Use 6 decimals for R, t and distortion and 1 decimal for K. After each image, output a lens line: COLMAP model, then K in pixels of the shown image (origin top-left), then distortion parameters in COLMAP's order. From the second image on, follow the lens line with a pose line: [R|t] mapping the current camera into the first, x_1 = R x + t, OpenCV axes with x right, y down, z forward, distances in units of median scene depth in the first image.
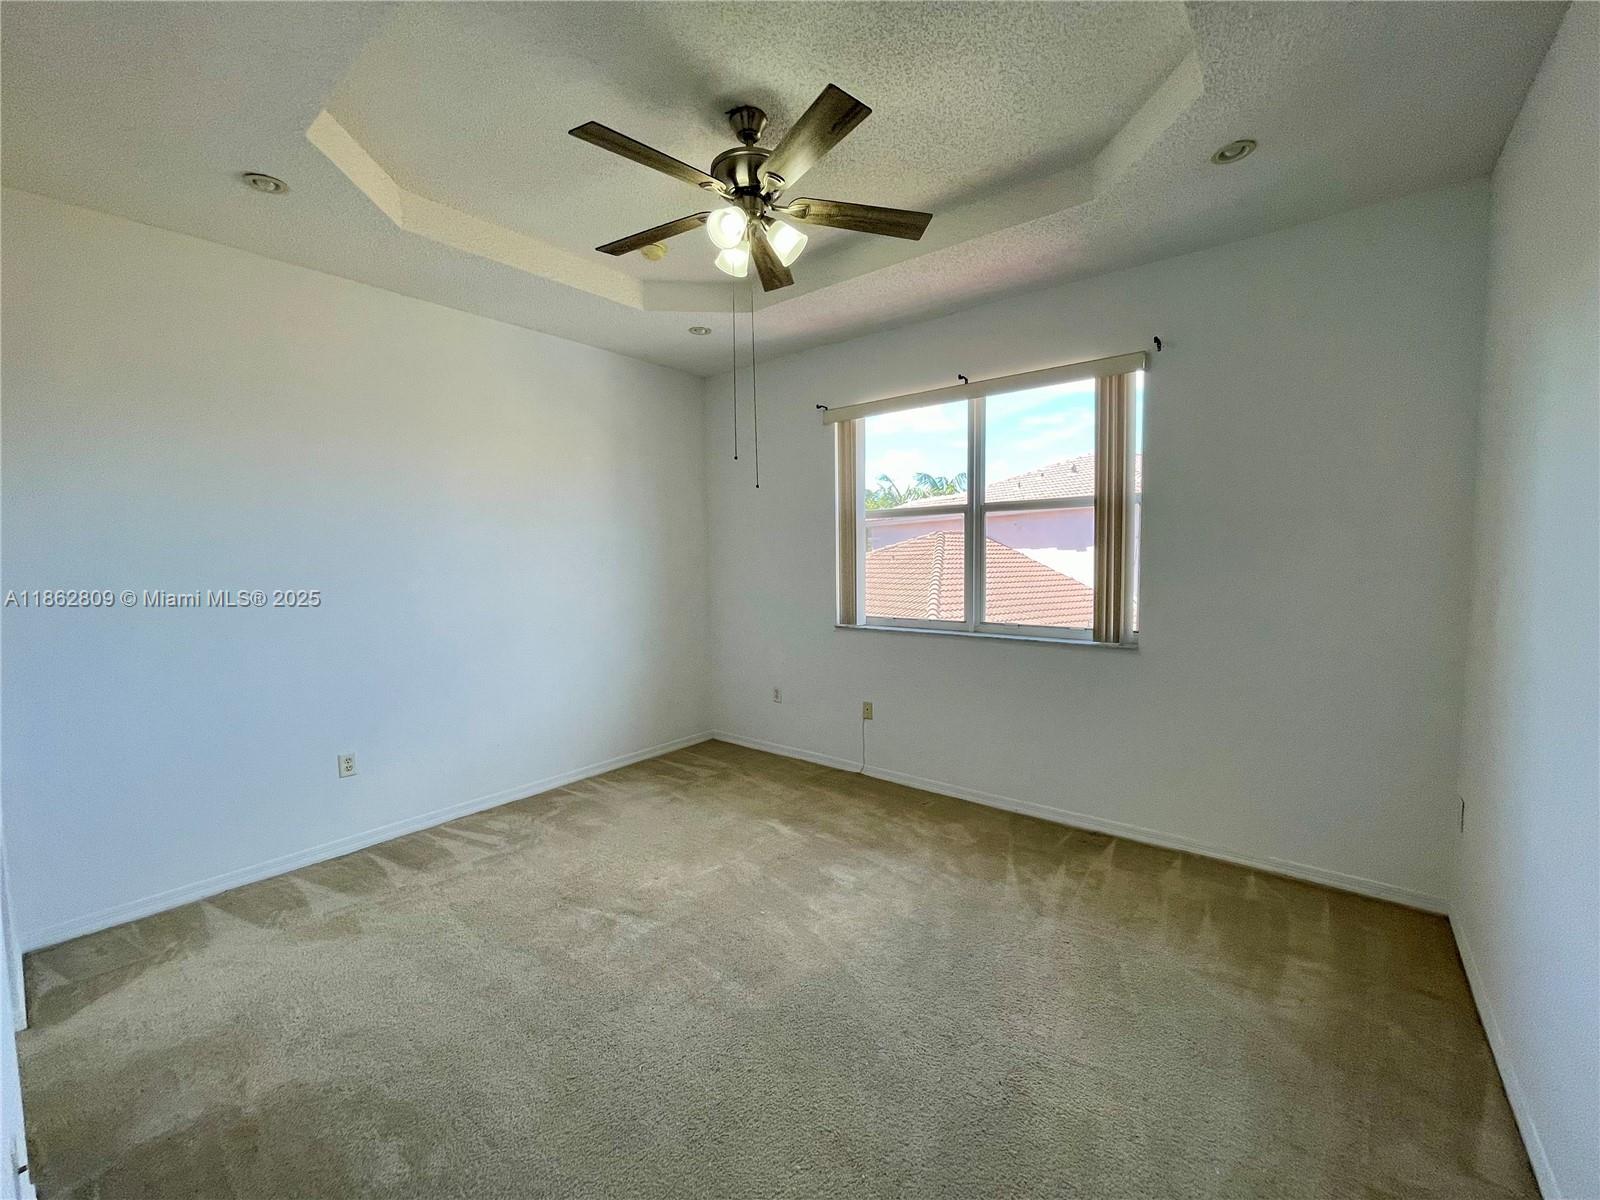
lens RADIAL K [[652.7, 0, 798.0], [0, 652.7, 598.8], [0, 0, 1]] dist [0.004294, -0.000852]
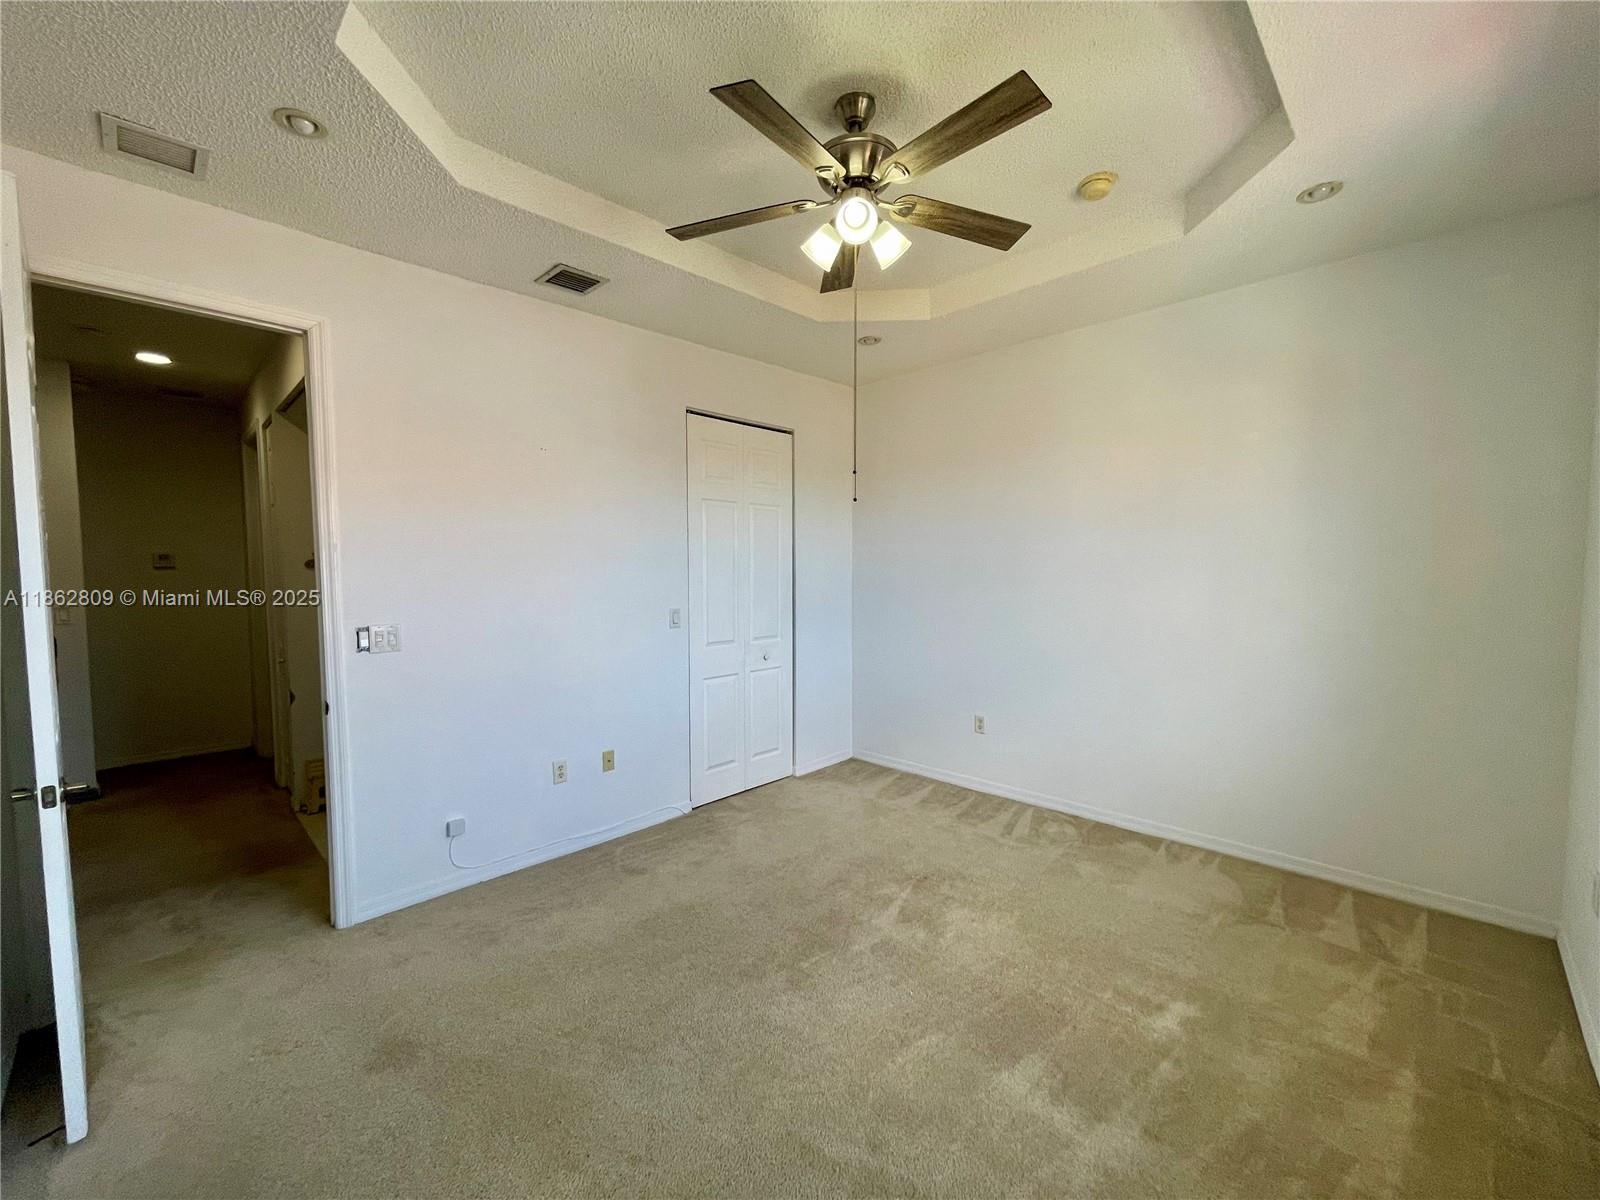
lens RADIAL K [[652.7, 0, 797.1], [0, 652.7, 600.6], [0, 0, 1]] dist [0.004294, -0.000852]
pose [[-0.101157, 0.064663, -0.992767, 0.576205], [-0.056419, 0.995907, 0.070616, -0.060173], [0.993269, 0.063154, -0.097095, 0.673550]]
